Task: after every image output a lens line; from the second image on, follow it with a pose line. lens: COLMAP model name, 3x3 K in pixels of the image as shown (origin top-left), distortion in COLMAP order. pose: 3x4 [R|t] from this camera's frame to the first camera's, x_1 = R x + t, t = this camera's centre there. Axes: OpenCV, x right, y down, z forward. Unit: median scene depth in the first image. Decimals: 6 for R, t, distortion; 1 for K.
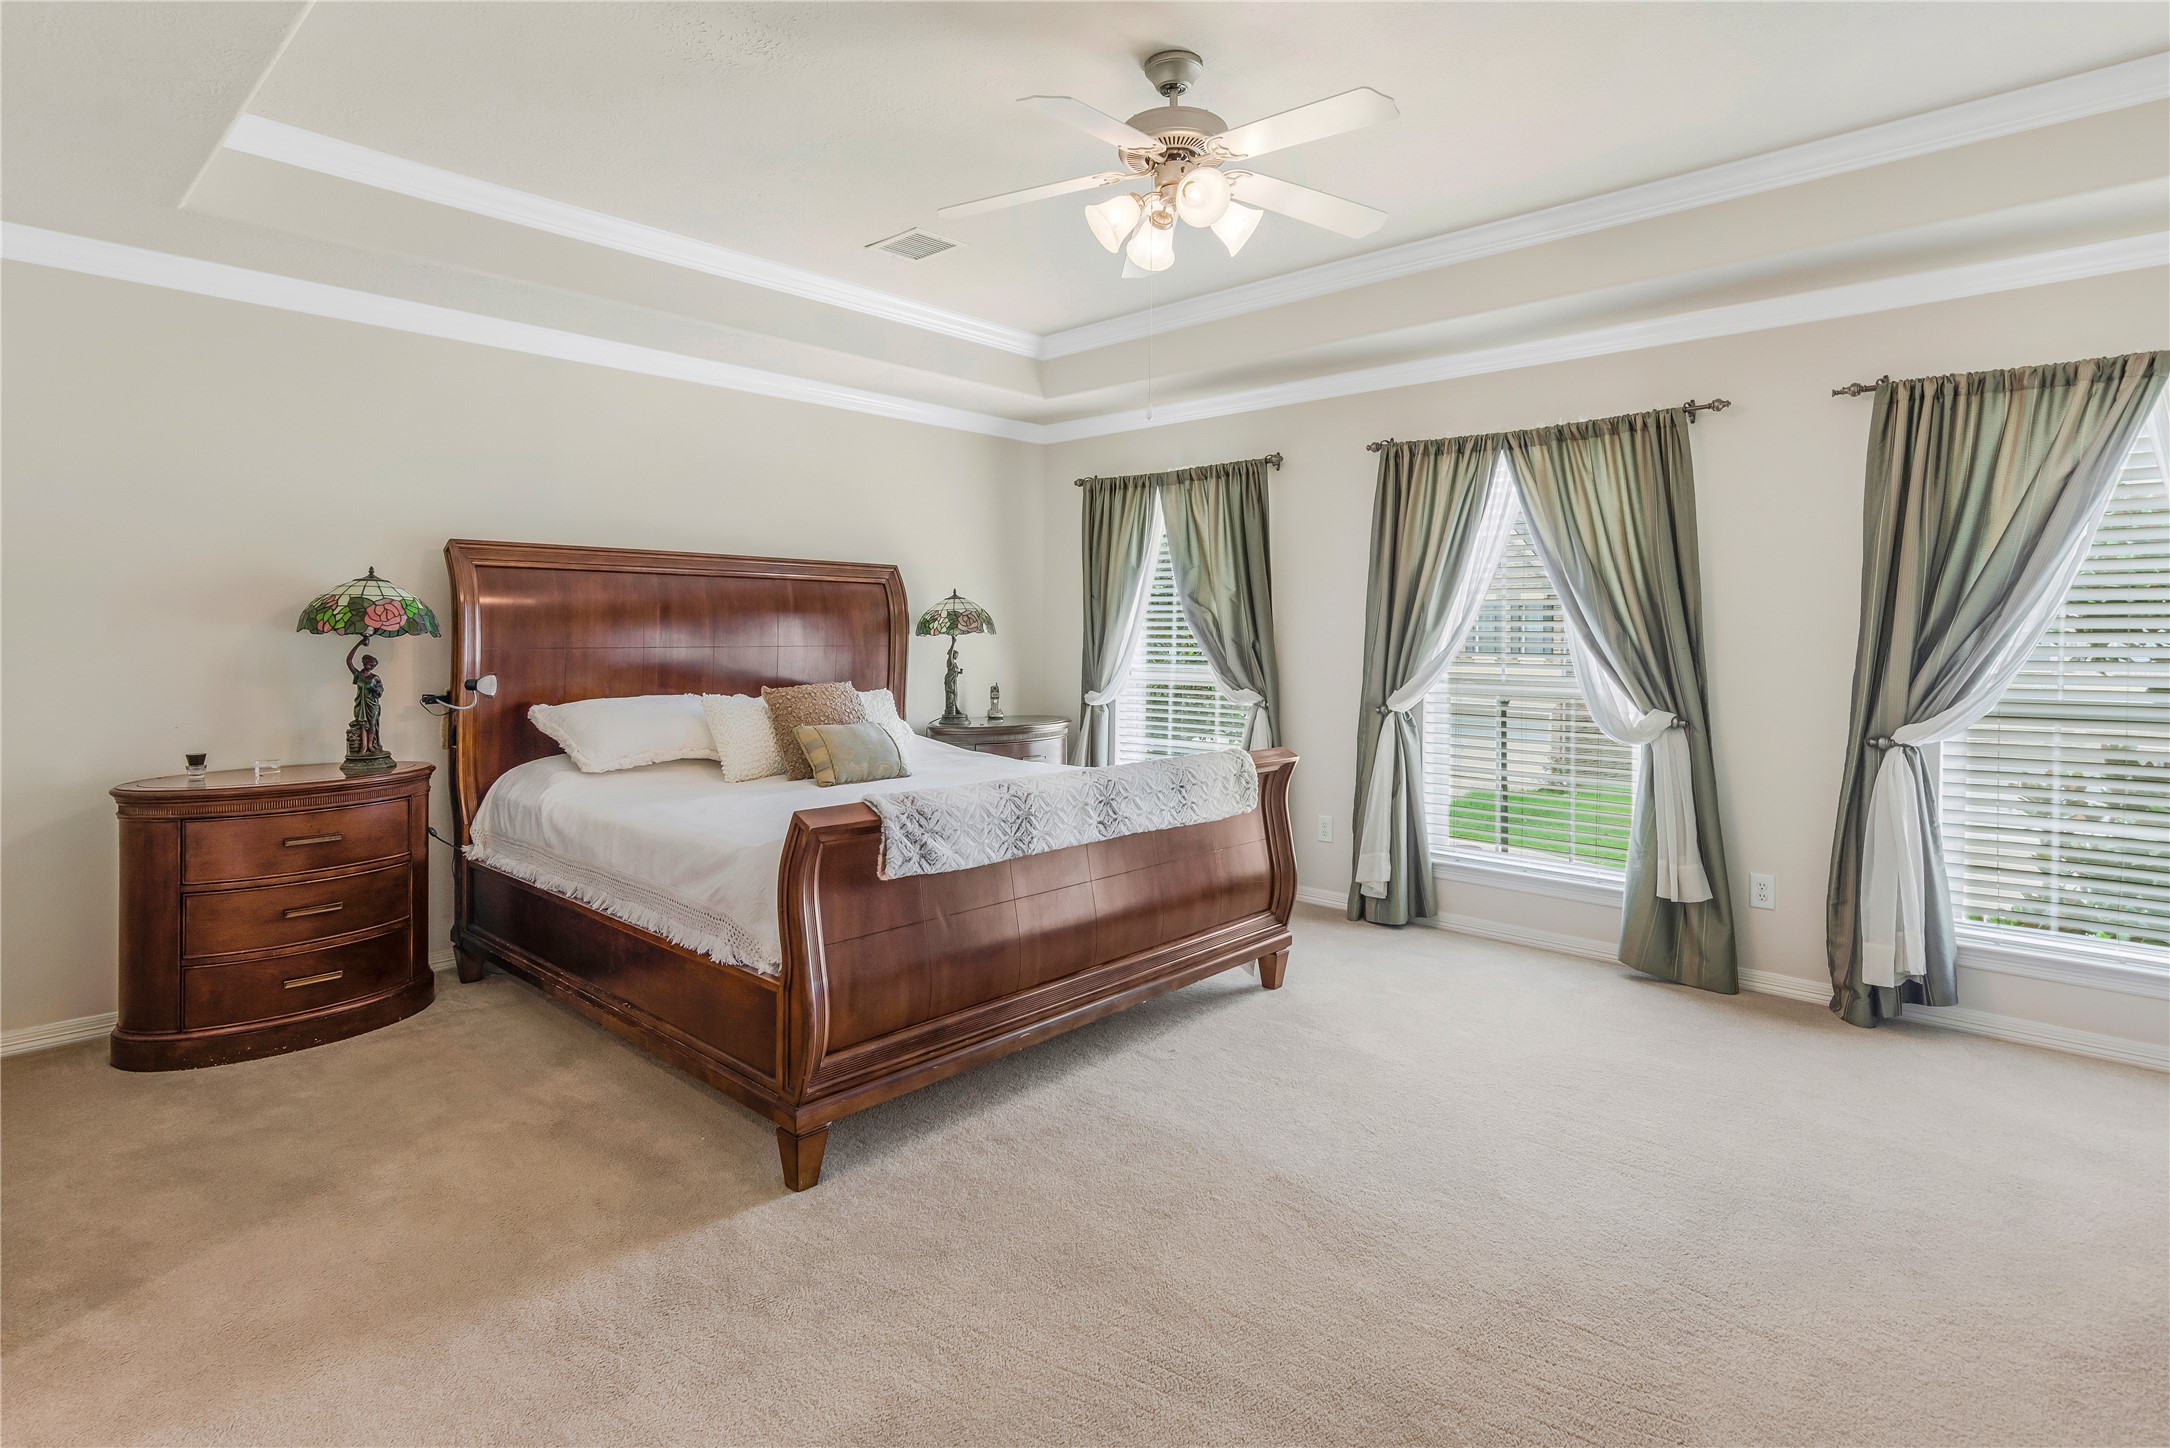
lens RADIAL K [[1081.4, 0, 1043.3], [0, 1081.4, 664.0], [0, 0, 1]] dist [-0.000775, 0.002934]
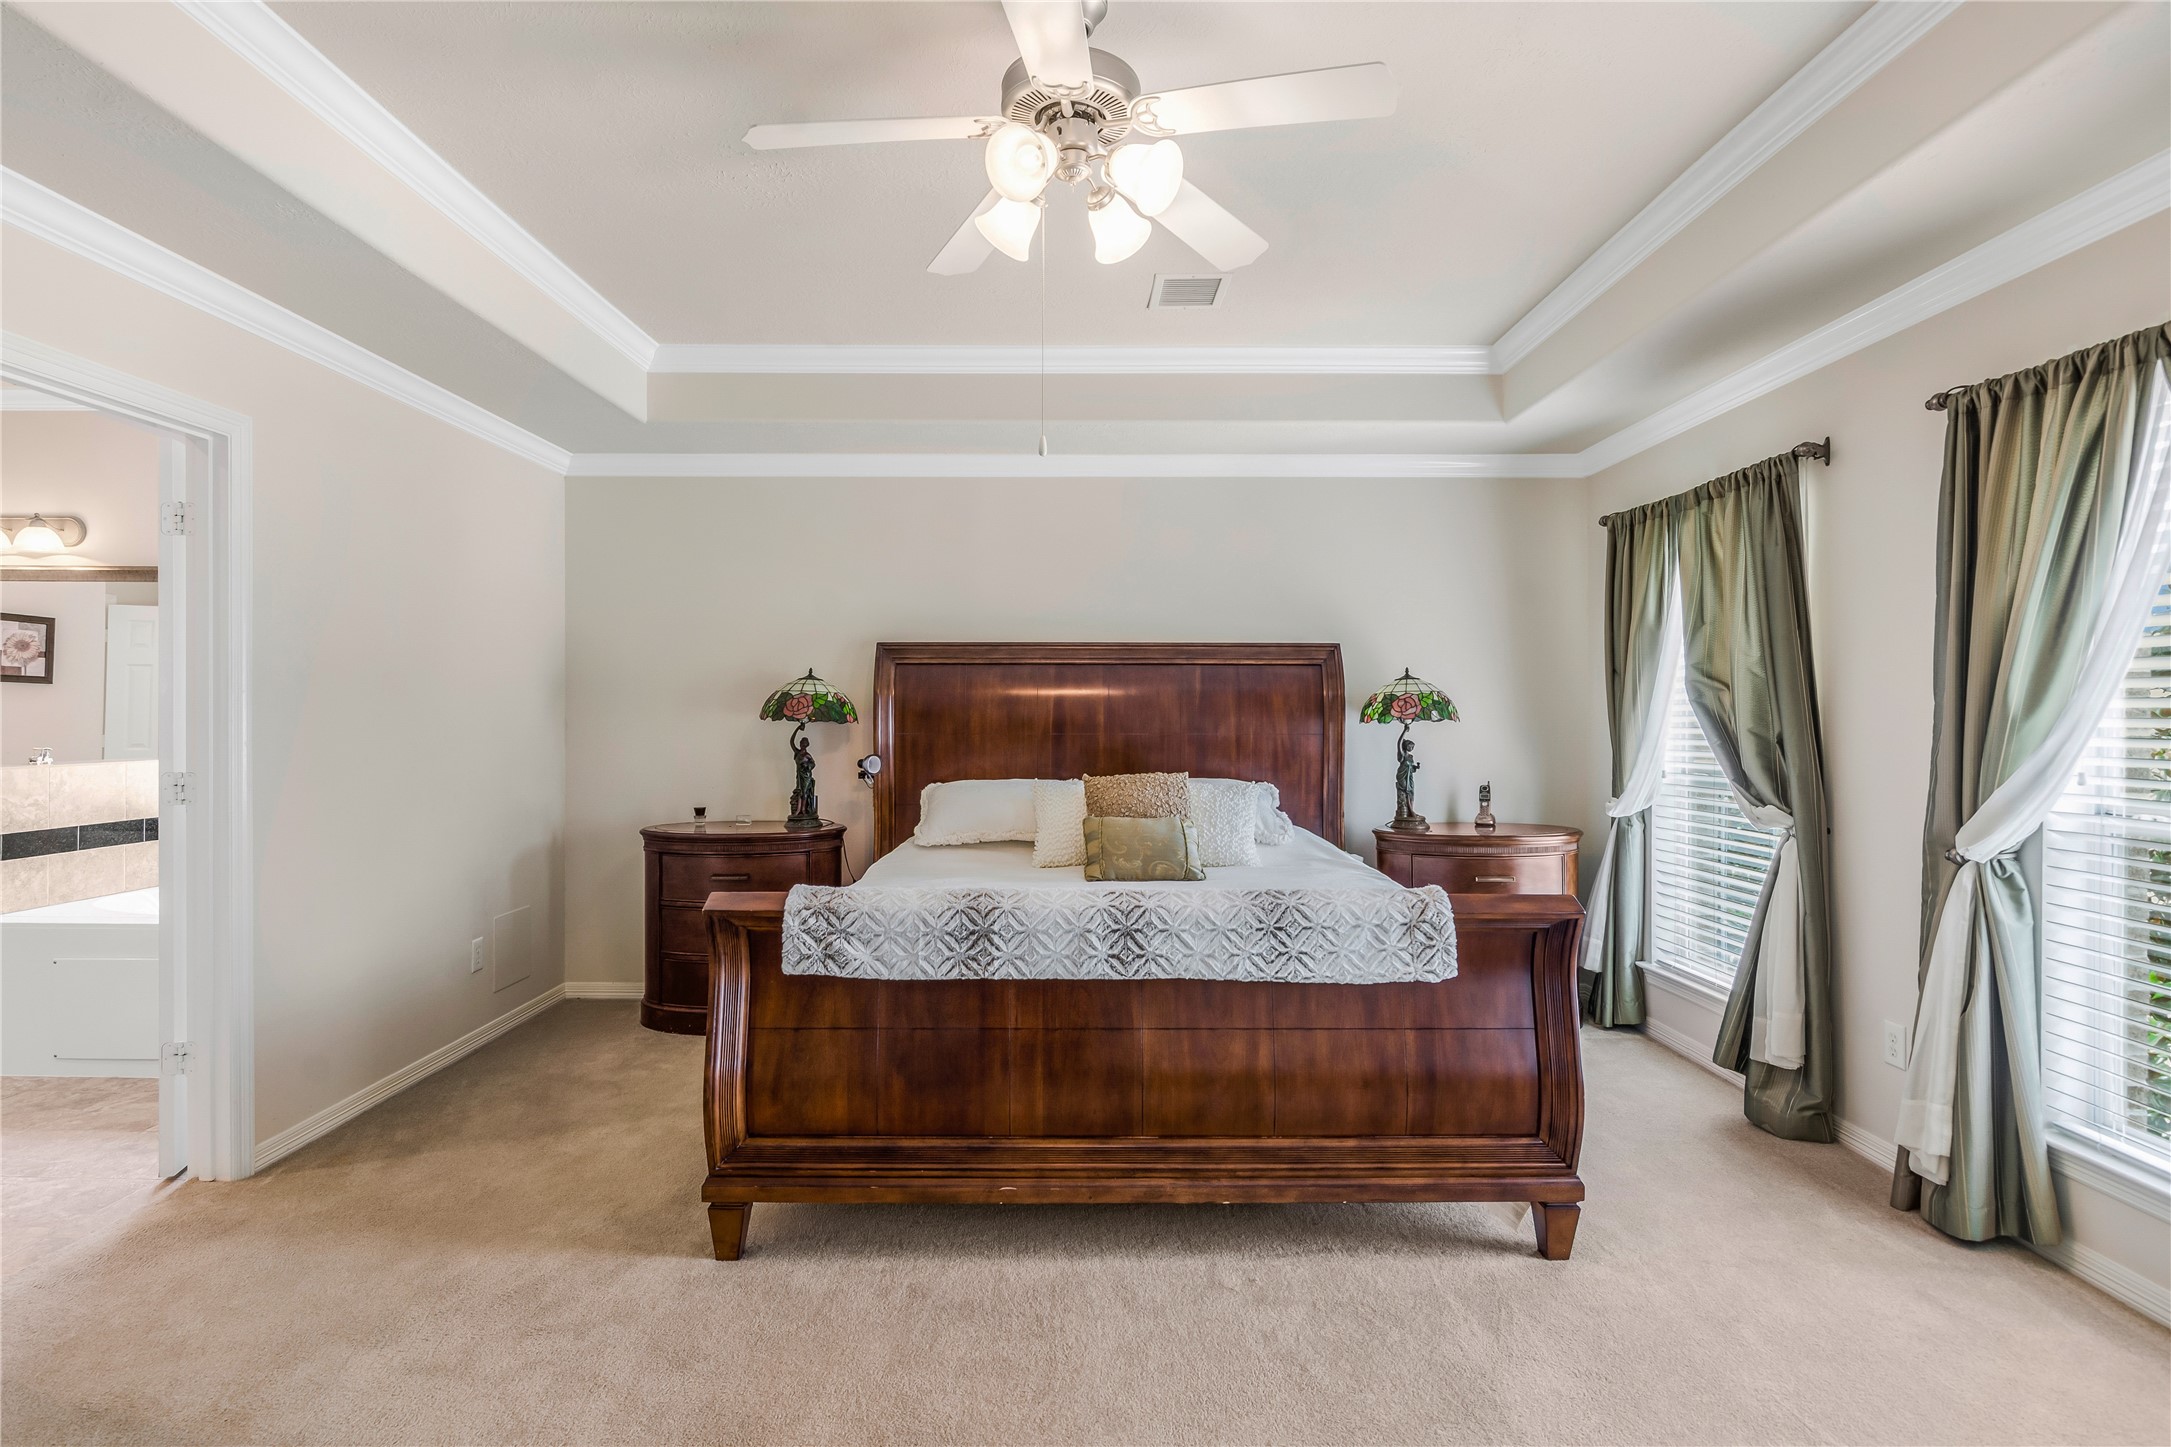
lens RADIAL K [[1081.9, 0, 1075.3], [0, 1081.9, 730.5], [0, 0, 1]] dist [-0.000775, 0.002934]
pose [[0.704064, 0.008287, -0.710089, 0.474991], [-0.020296, 0.999758, -0.008457, -0.011696], [0.709847, 0.020366, 0.704062, 0.318080]]
